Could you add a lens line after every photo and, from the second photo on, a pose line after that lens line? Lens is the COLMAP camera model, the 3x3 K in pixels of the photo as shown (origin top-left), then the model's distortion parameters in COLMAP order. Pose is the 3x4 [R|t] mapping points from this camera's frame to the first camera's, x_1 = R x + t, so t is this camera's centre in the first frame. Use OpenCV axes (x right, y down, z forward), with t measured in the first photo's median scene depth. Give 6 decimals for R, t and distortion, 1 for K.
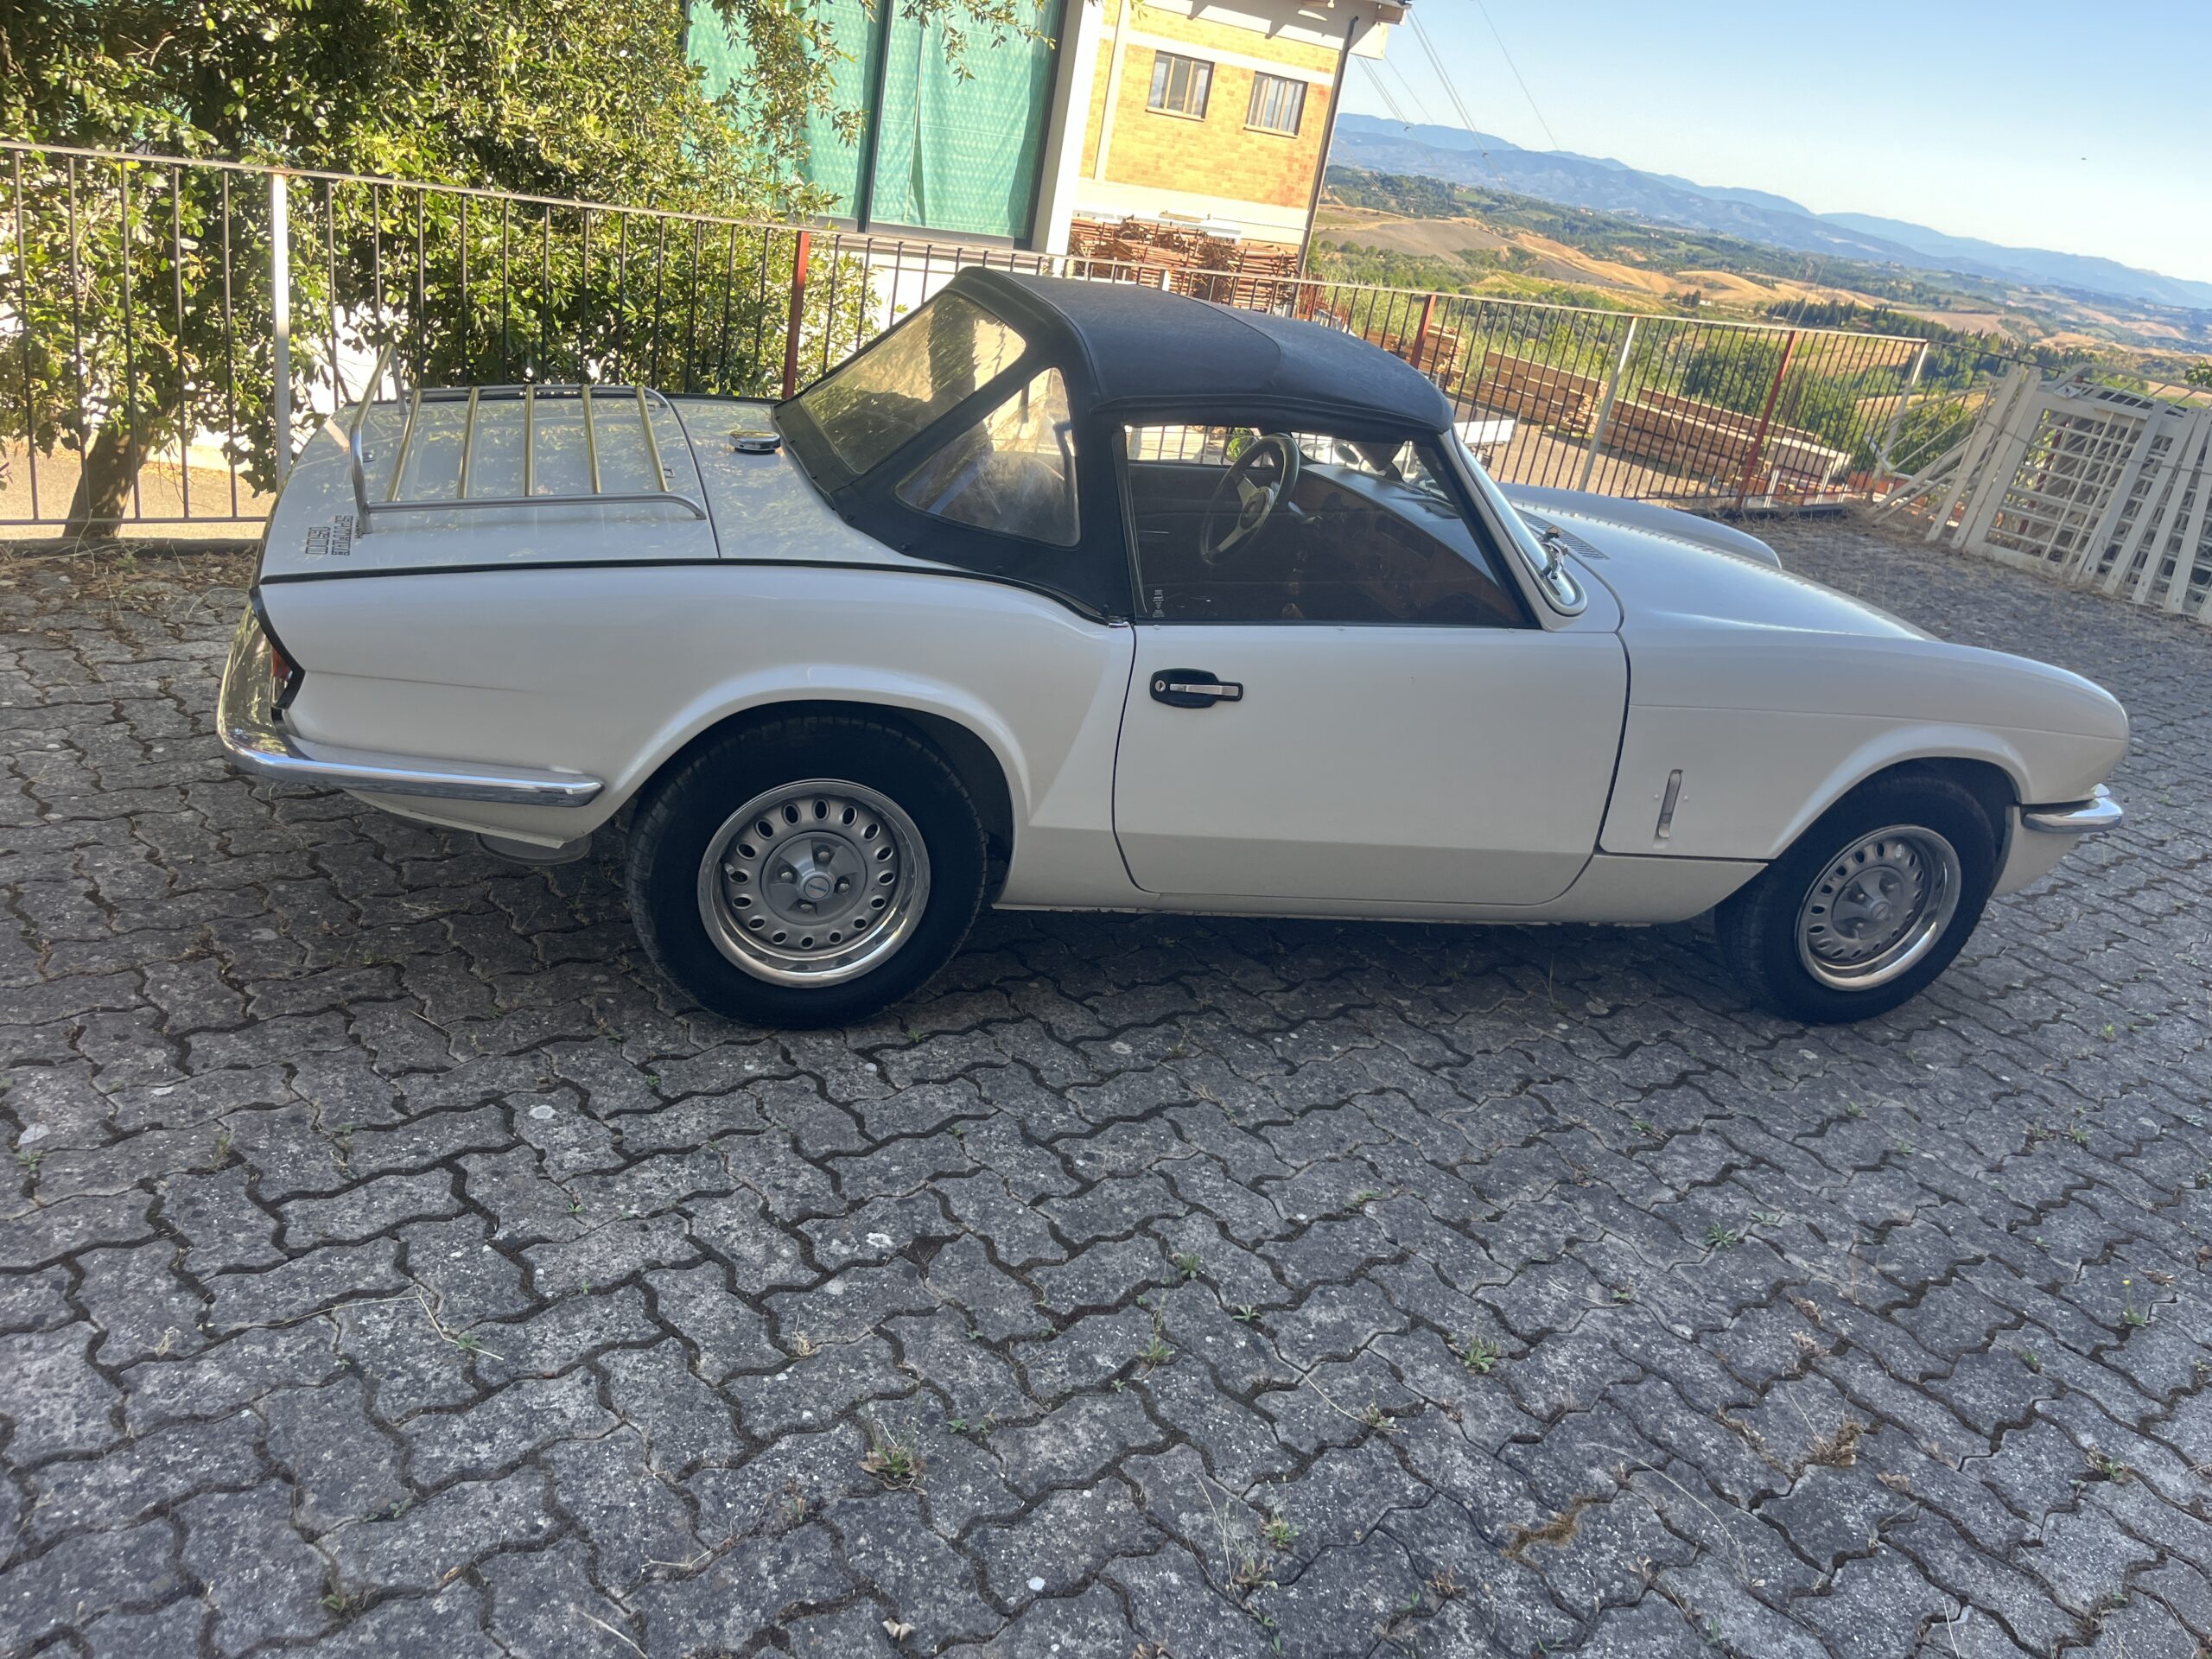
lens RADIAL K [[1681.9, 0, 1084.7], [0, 1681.9, 827.7], [0, 0, 1]] dist [0.060507, -0.090182]
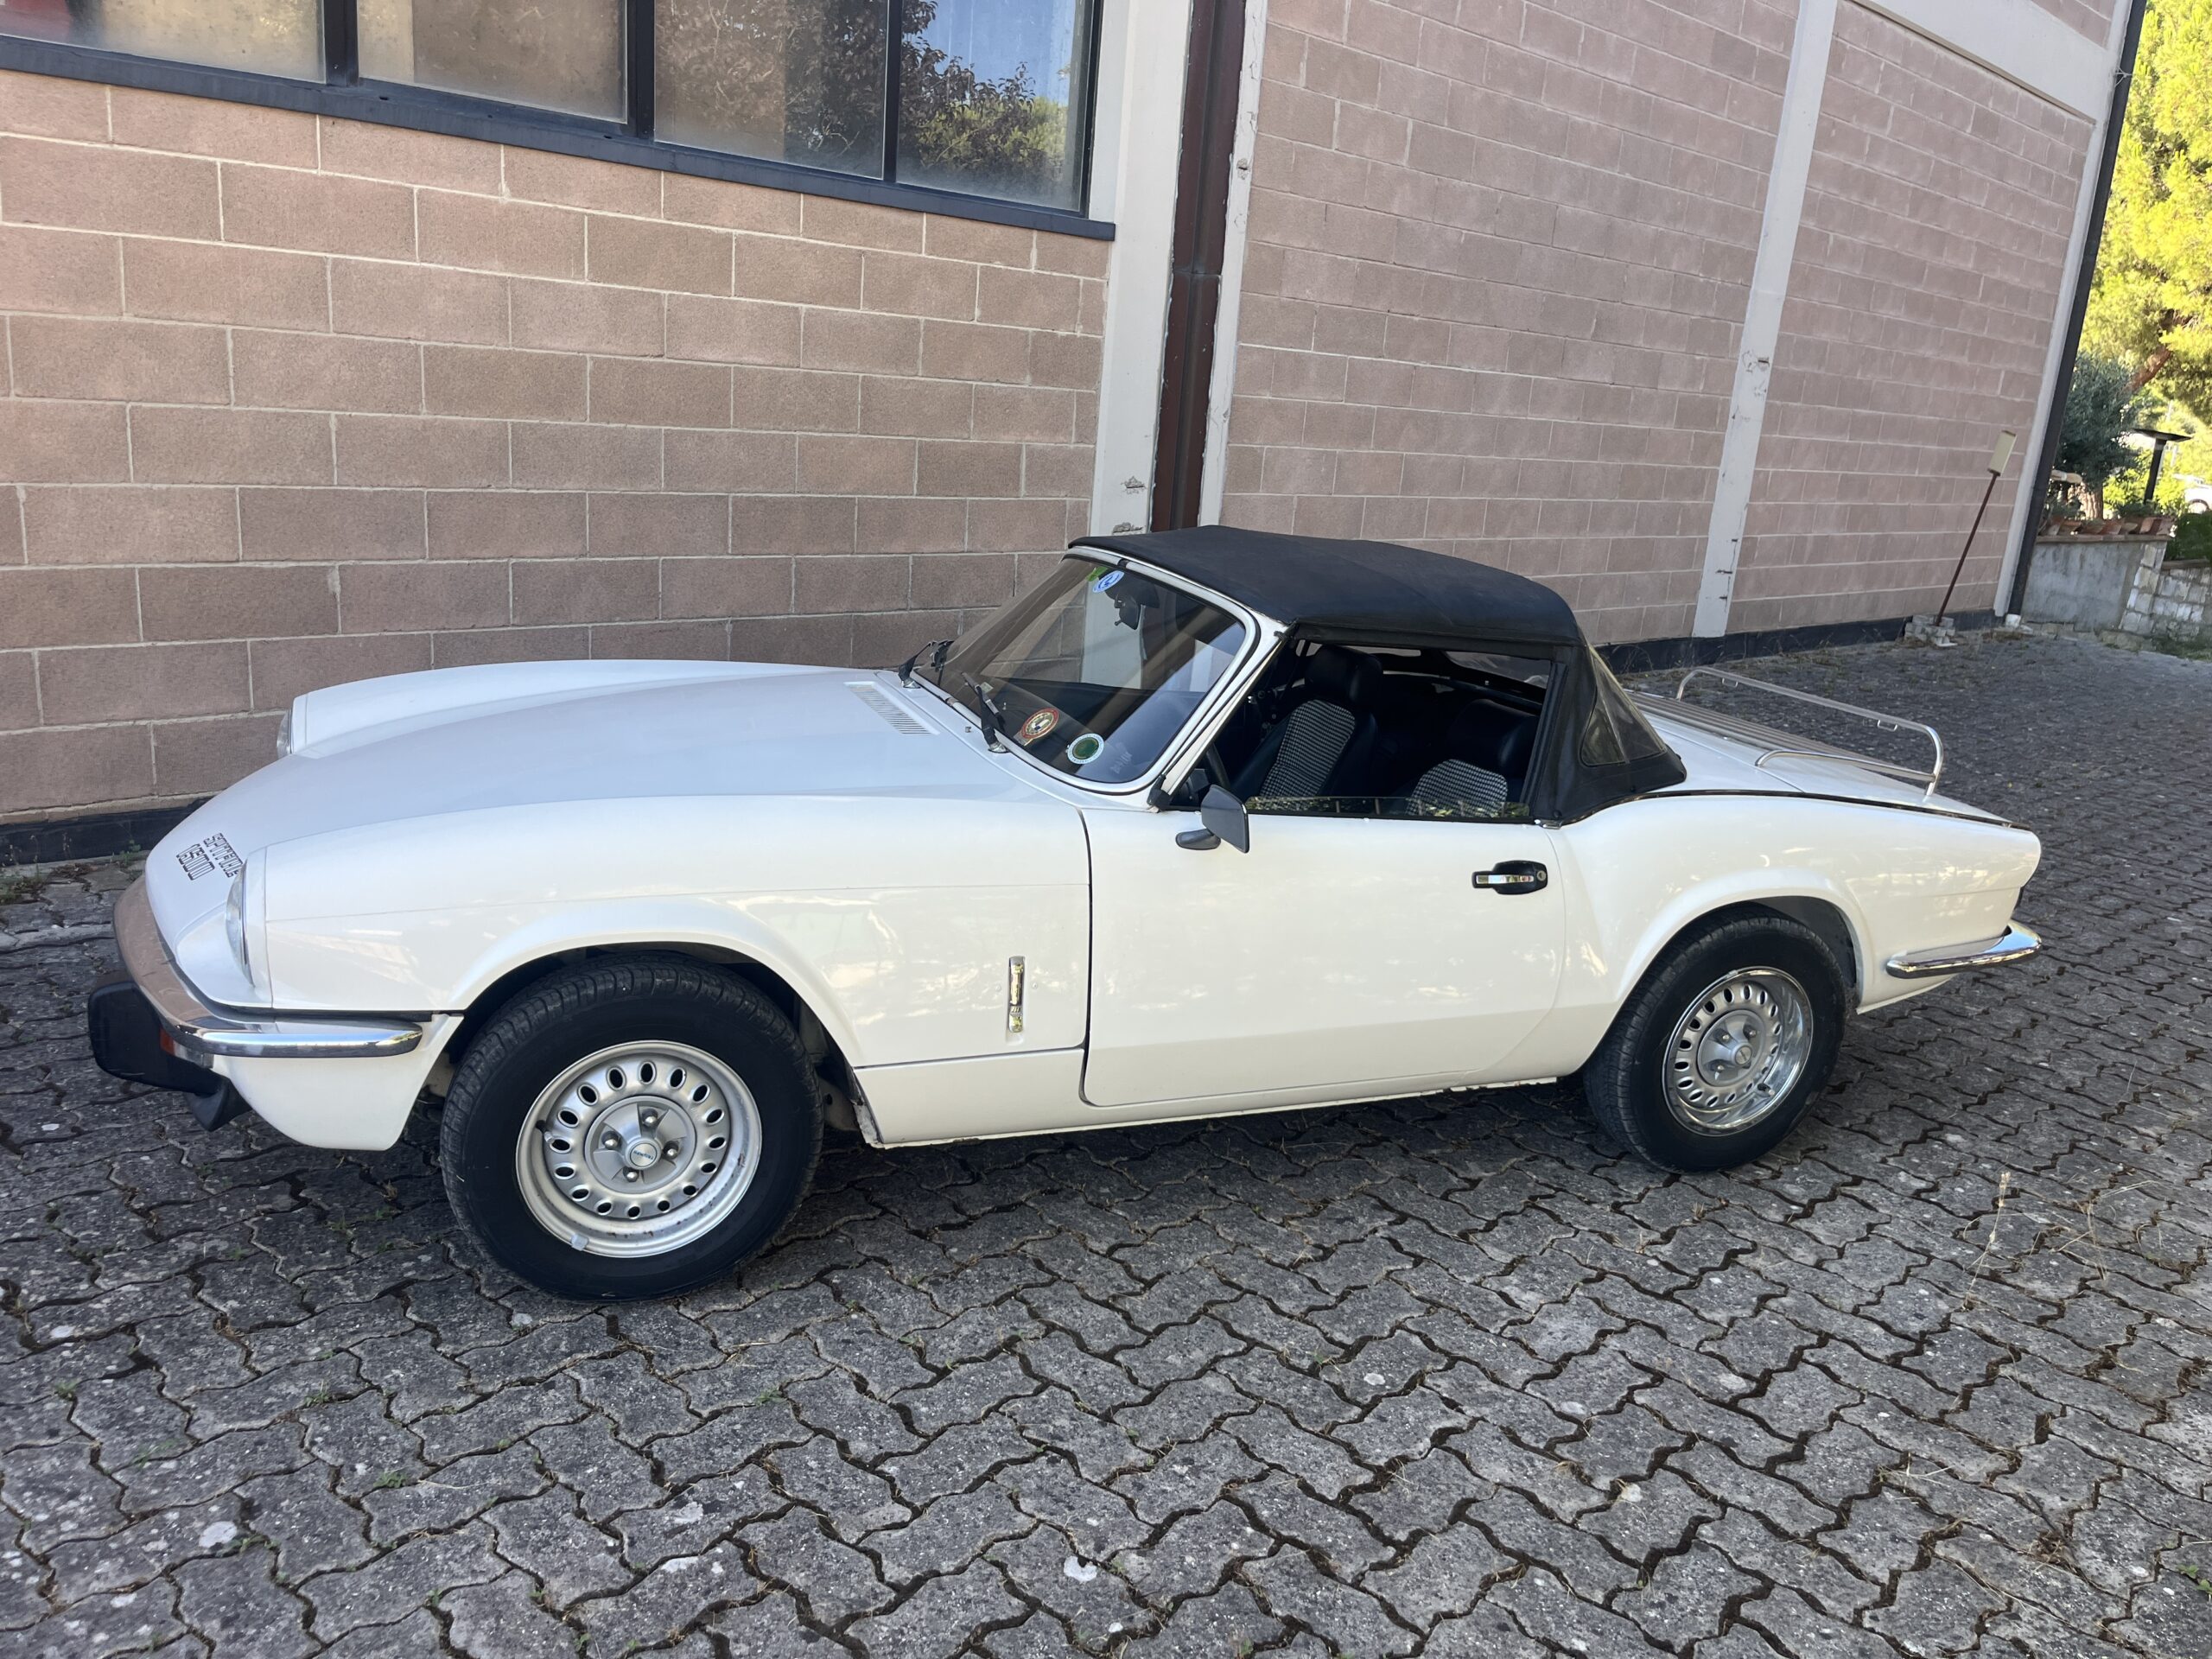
lens RADIAL K [[1681.9, 0, 1085.5], [0, 1681.9, 838.0], [0, 0, 1]] dist [0.060507, -0.090182]
pose [[-0.967706, -0.212905, -0.134965, 0.347349], [-0.250672, 0.756254, 0.604353, -0.898355], [-0.026602, 0.618668, -0.785202, 2.247728]]
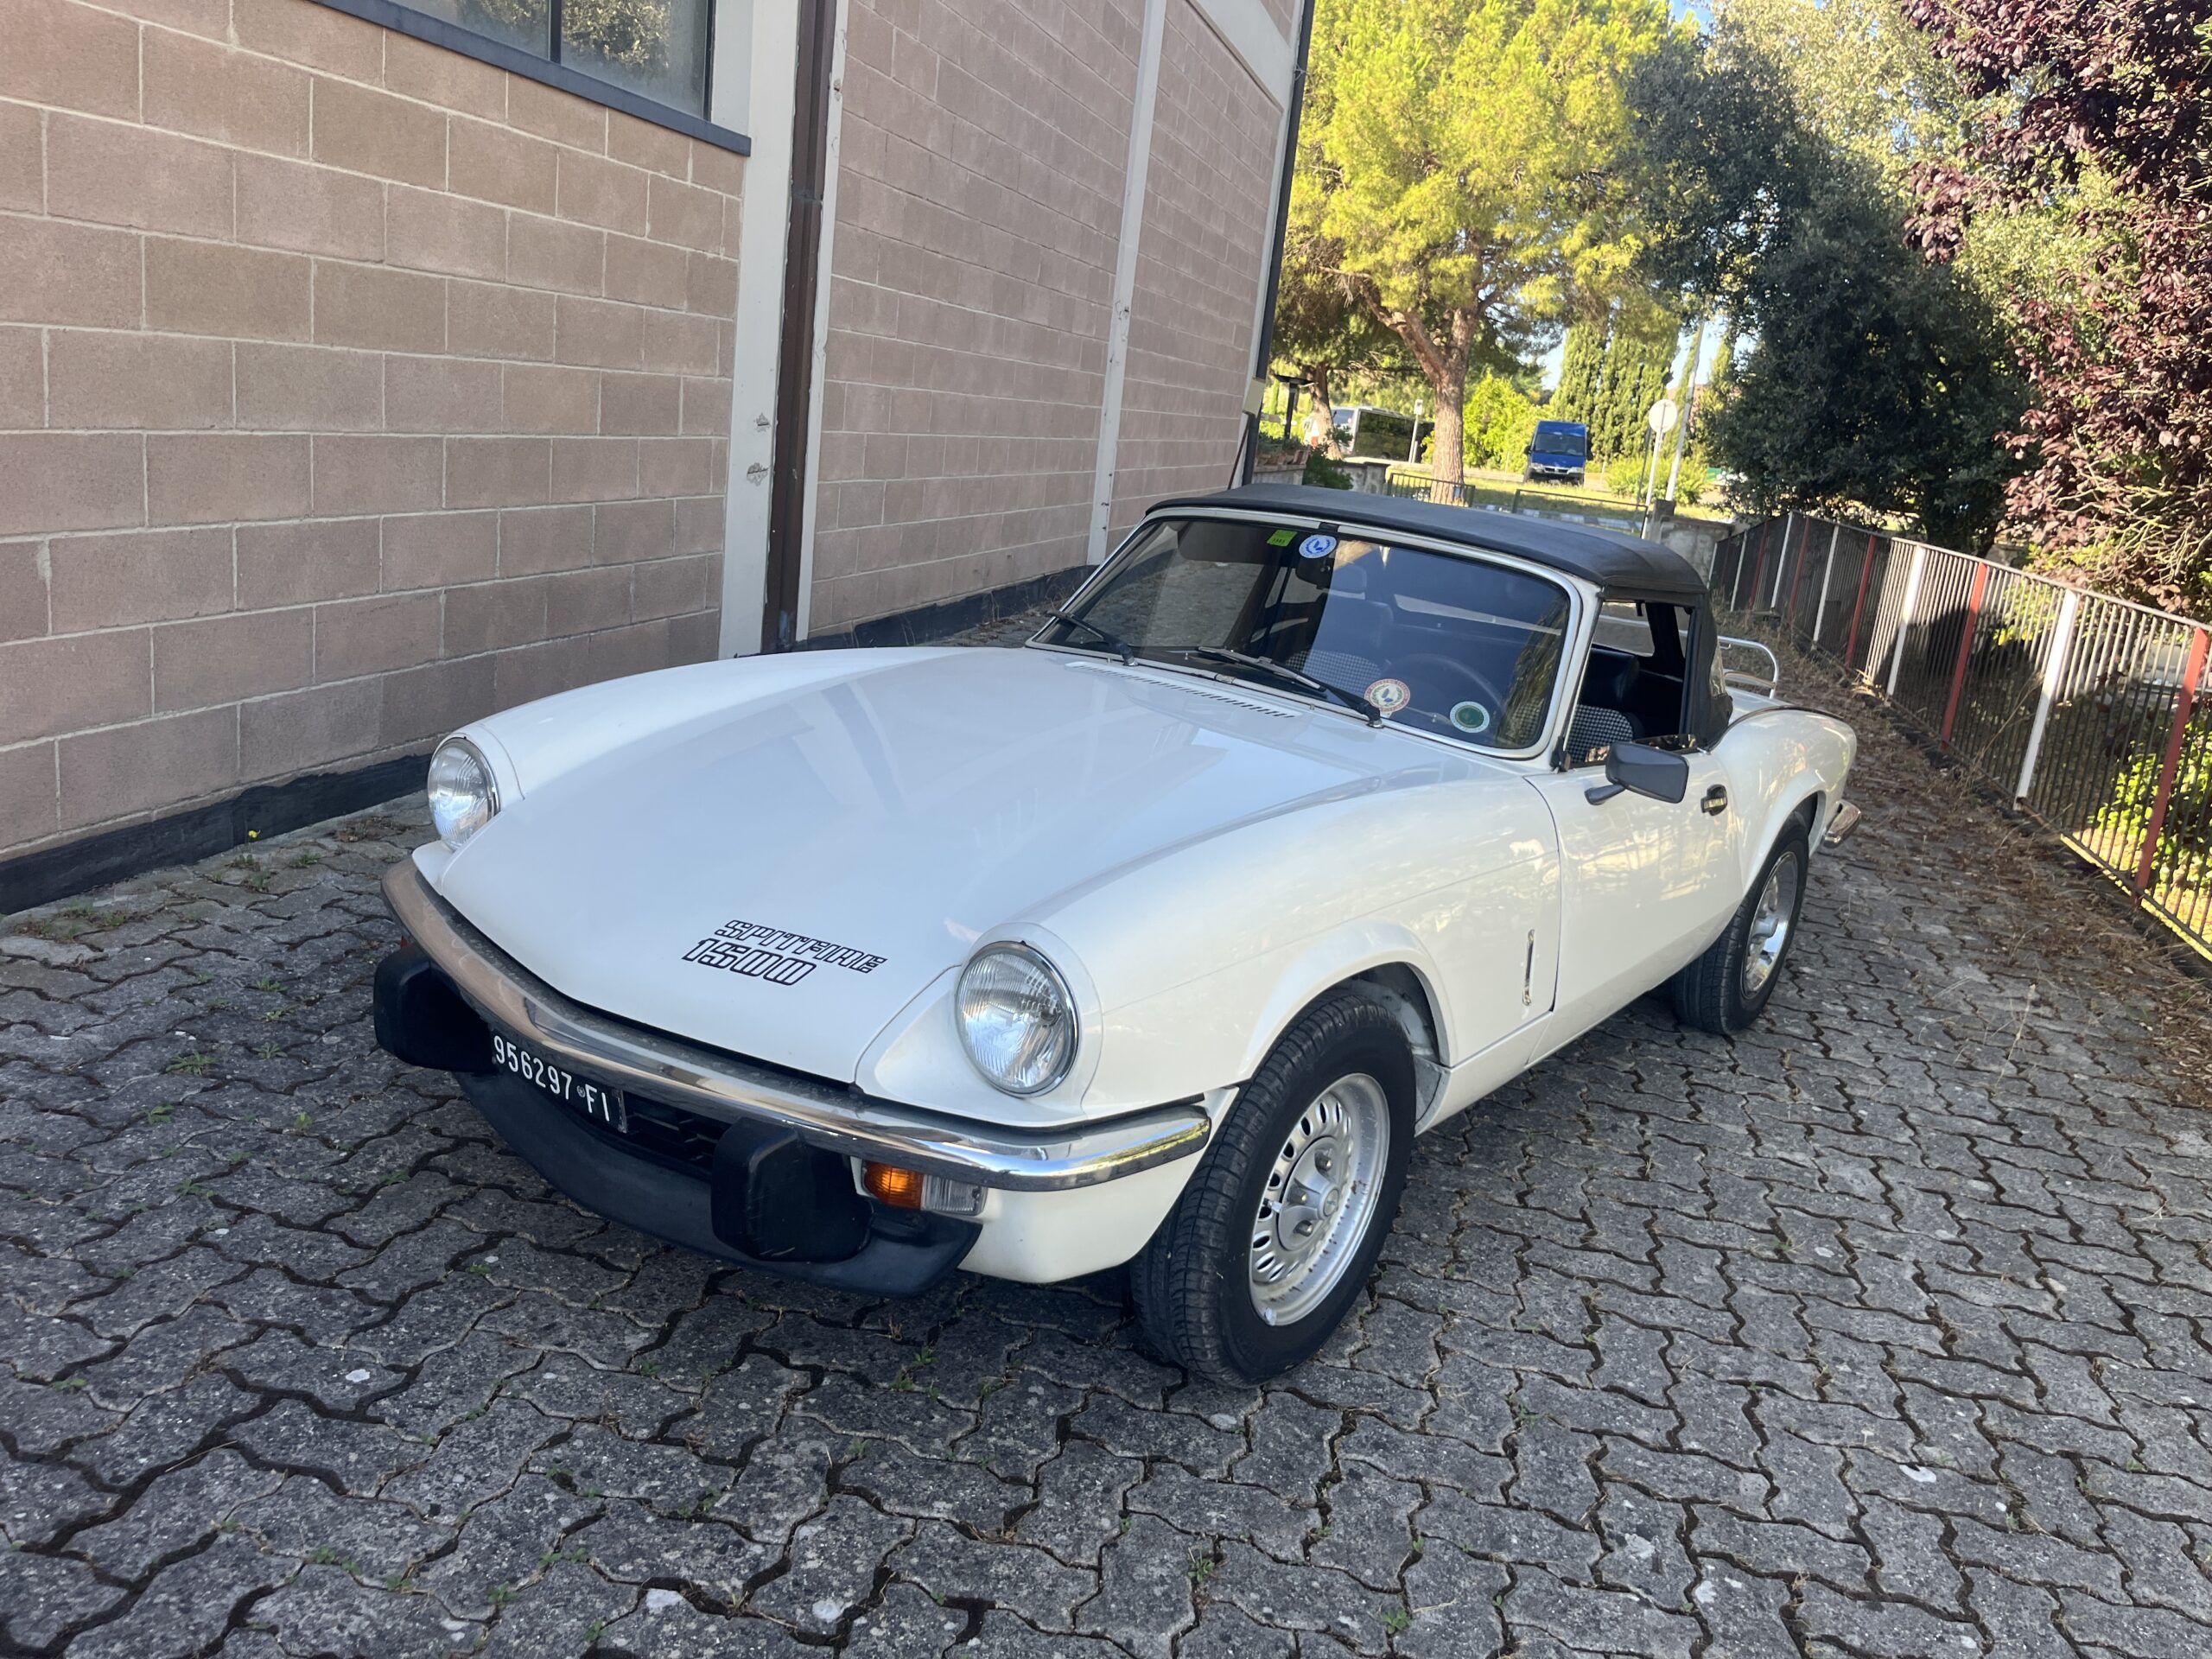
lens RADIAL K [[1681.9, 0, 1118.7], [0, 1681.9, 801.8], [0, 0, 1]] dist [0.060507, -0.090182]
pose [[-0.767838, -0.110420, -0.631056, 1.050144], [-0.459668, 0.781083, 0.422629, -0.612124], [0.446240, 0.614587, -0.650501, 2.013654]]
